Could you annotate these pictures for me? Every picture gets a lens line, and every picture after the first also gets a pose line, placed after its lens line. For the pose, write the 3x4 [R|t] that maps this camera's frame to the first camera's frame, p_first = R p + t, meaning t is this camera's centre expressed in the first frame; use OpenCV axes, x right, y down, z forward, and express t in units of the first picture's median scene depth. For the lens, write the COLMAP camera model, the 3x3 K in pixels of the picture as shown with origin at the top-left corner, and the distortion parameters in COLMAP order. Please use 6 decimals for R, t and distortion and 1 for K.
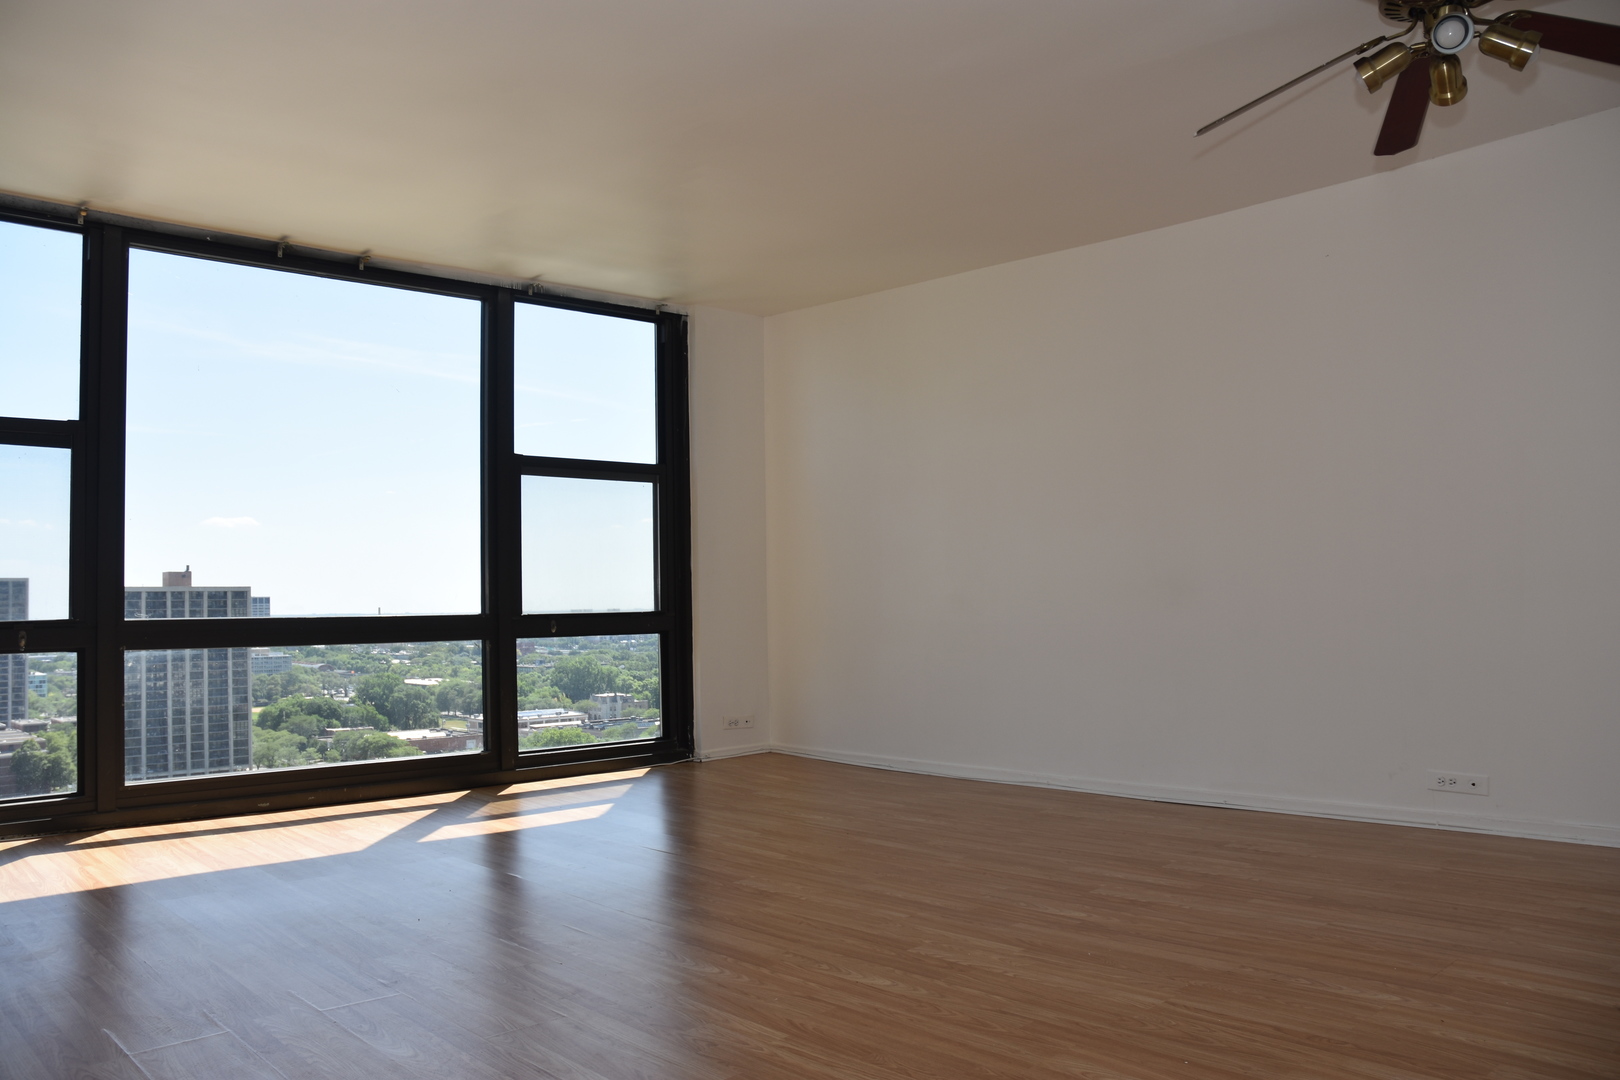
lens RADIAL K [[1258.3, 0, 808.9], [0, 1258.3, 551.8], [0, 0, 1]] dist [-0.166060, 0.144969]
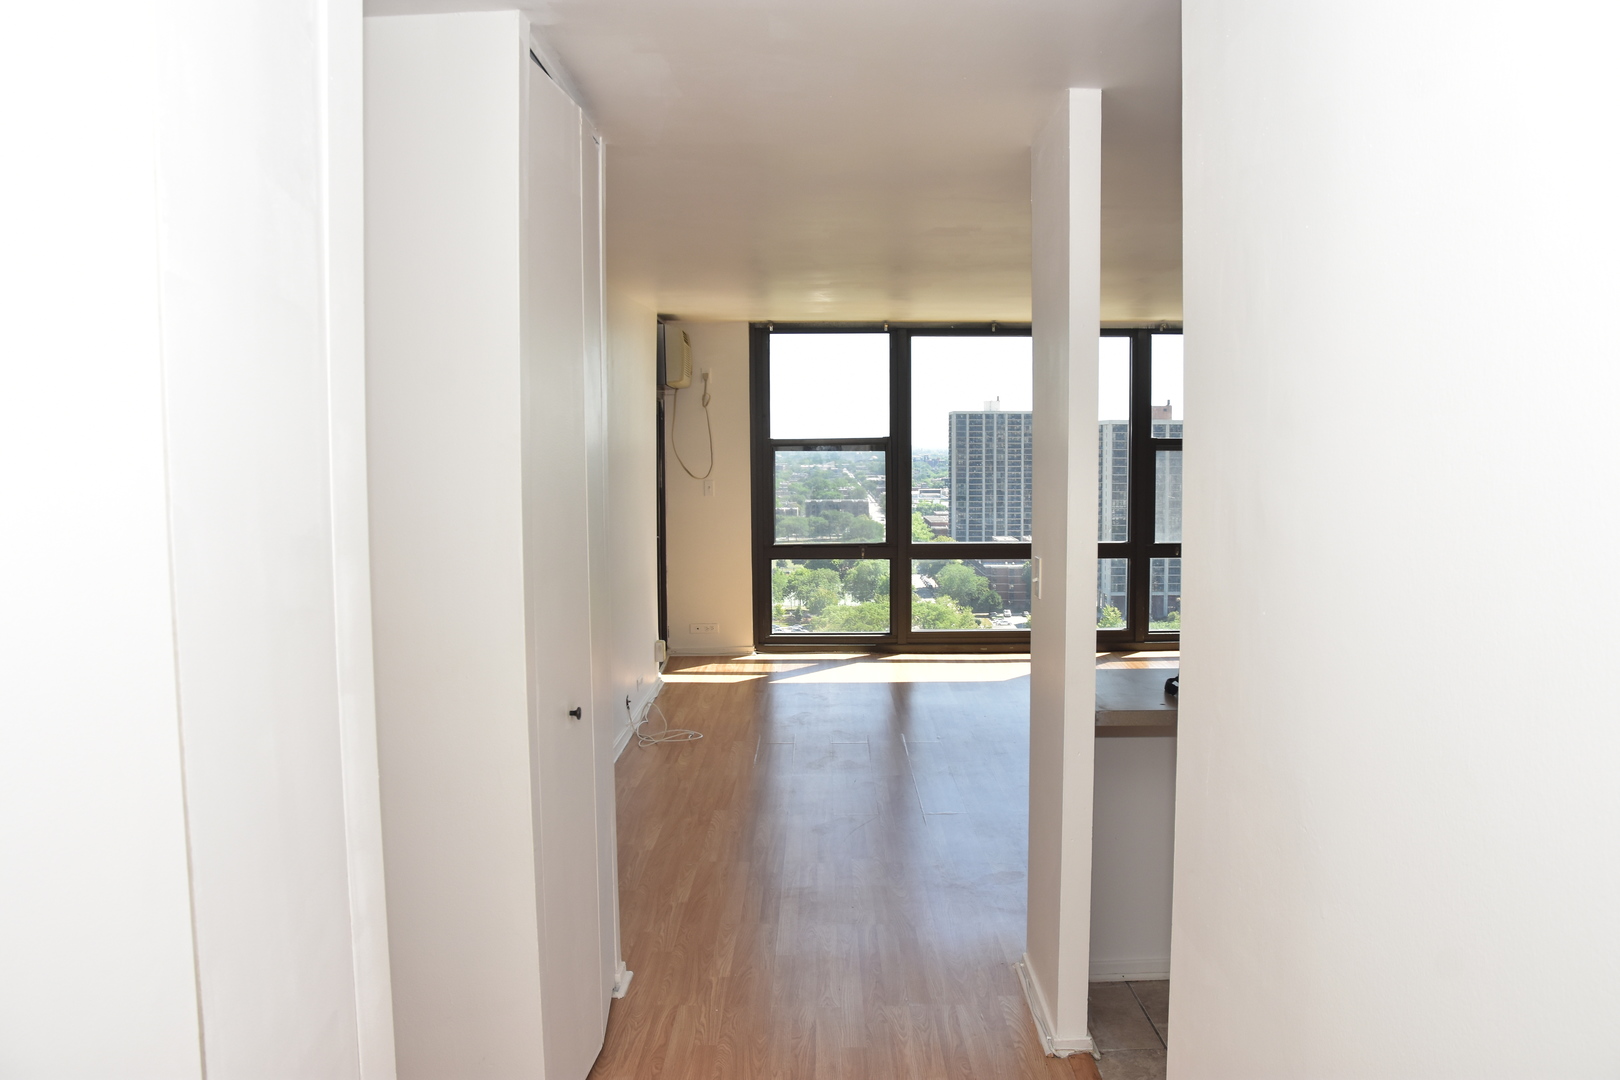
lens RADIAL K [[1258.3, 0, 825.8], [0, 1258.3, 590.9], [0, 0, 1]] dist [-0.166060, 0.144969]
pose [[0.737580, 0.090828, -0.669123, 0.616364], [0.021328, 0.987284, 0.157527, -0.173193], [0.674922, -0.130460, 0.726264, -0.483847]]
